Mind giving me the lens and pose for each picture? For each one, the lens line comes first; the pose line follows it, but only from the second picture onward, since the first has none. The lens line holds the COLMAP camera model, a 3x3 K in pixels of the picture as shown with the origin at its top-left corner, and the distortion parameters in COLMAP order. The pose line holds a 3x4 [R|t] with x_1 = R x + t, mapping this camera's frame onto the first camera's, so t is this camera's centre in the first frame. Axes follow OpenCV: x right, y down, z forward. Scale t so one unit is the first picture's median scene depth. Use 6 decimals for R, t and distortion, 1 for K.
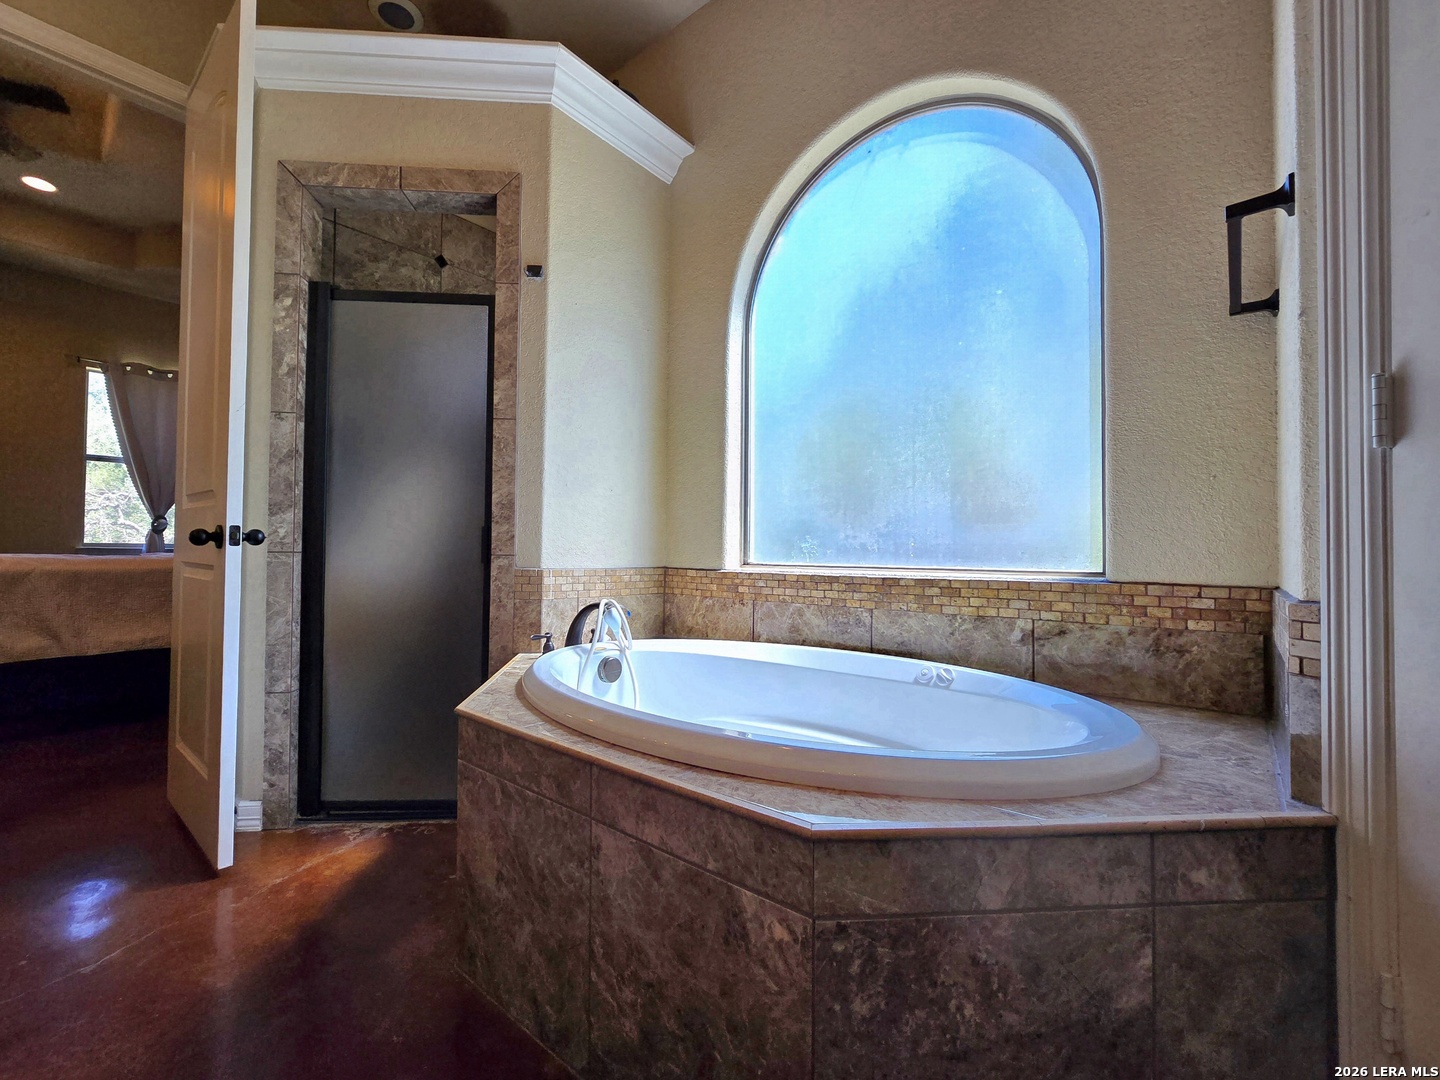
lens RADIAL K [[616.5, 0, 699.9], [0, 616.5, 538.4], [0, 0, 1]] dist [-0.002173, -0.000865]
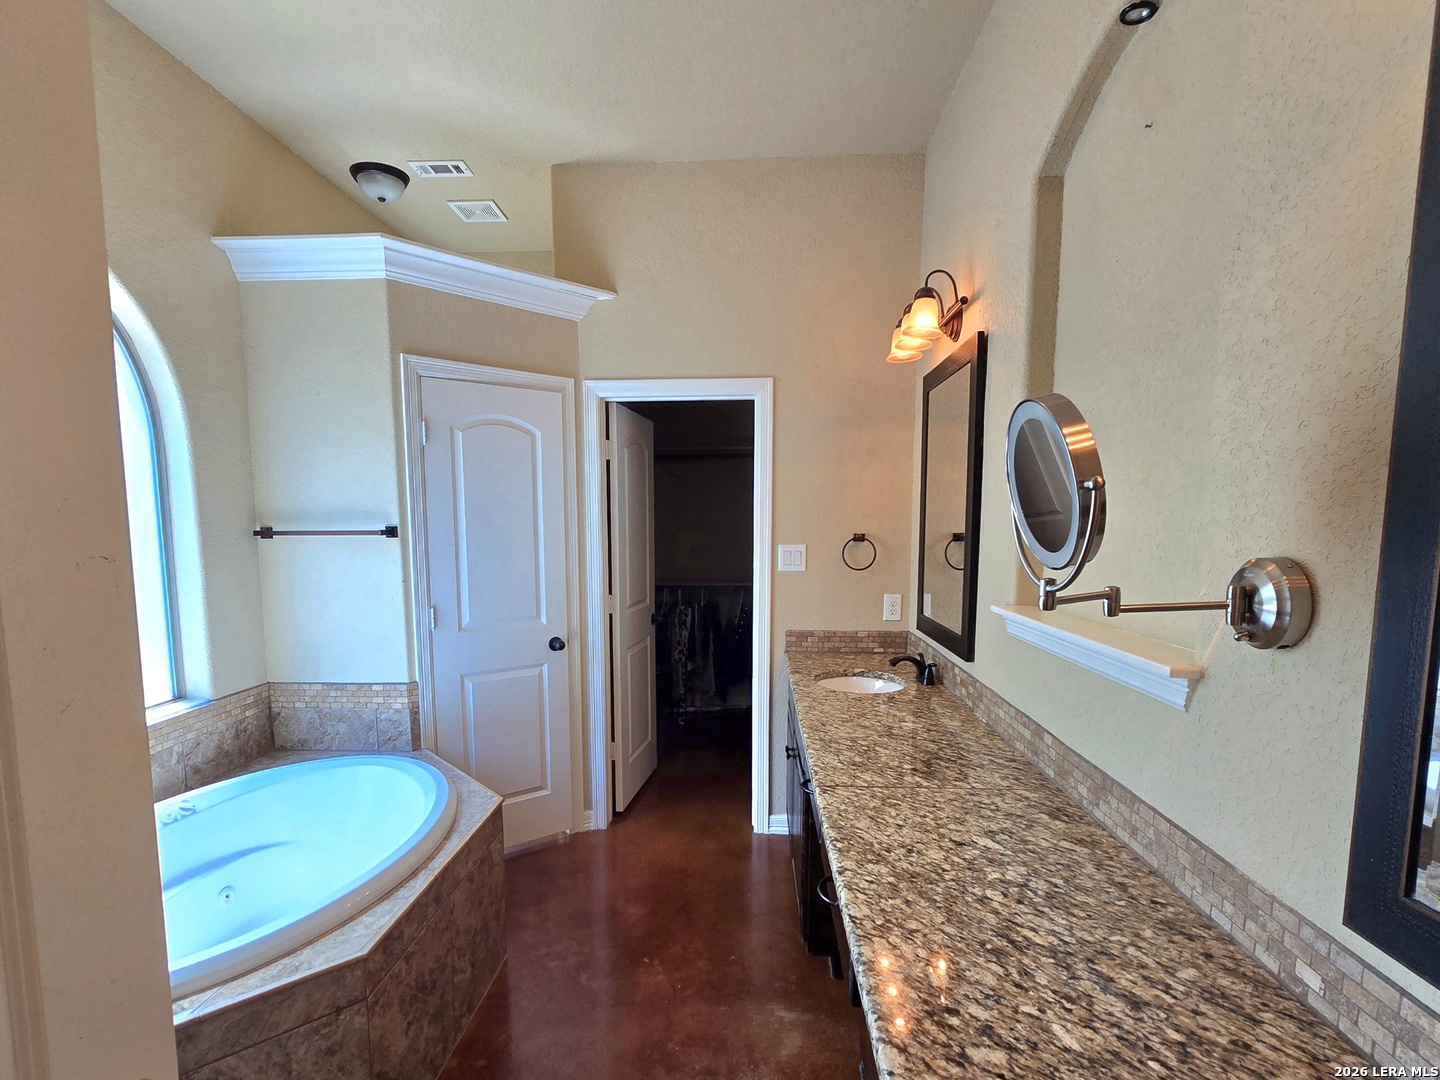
lens RADIAL K [[714.5, 0, 719.6], [0, 714.5, 603.6], [0, 0, 1]] dist [-0.000586, -0.000054]
pose [[-0.617378, -0.099389, 0.780363, -1.072948], [-0.022327, 0.993801, 0.108909, -0.286890], [-0.786350, 0.049815, -0.615770, 0.829566]]
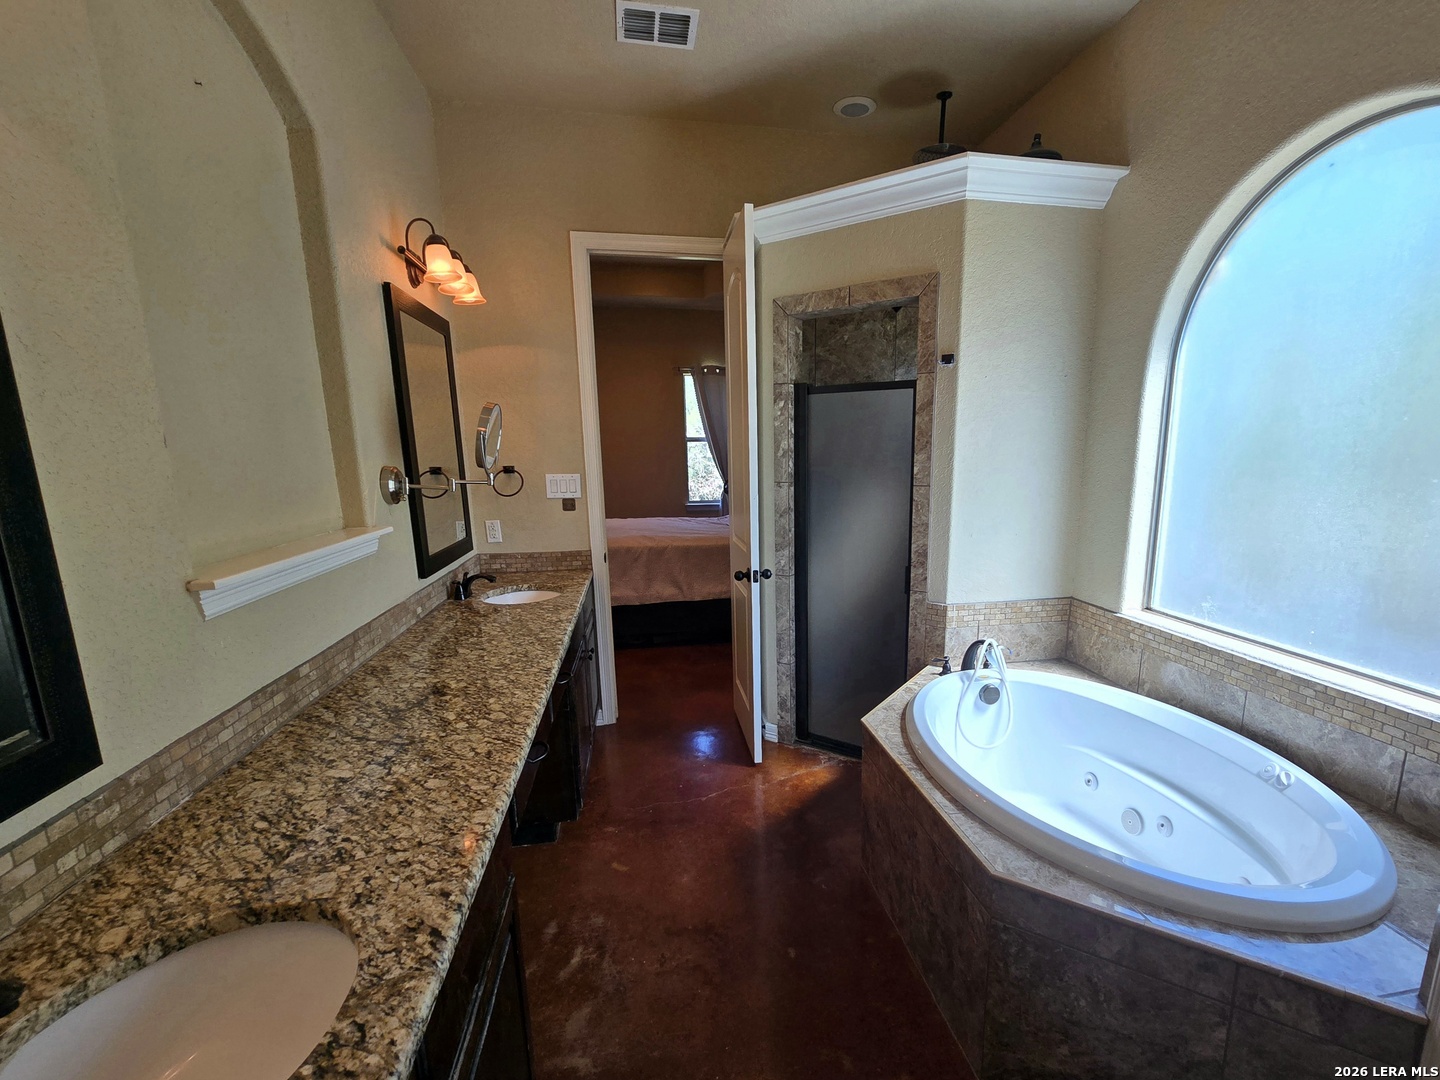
lens RADIAL K [[663.5, 0, 774.3], [0, 663.5, 583.7], [0, 0, 1]] dist [-0.002009, -0.000799]
pose [[0.788856, 0.104118, -0.605694, 0.294887], [0.030464, 0.977709, 0.207742, -0.294601], [0.613823, -0.182331, 0.768100, -0.272328]]
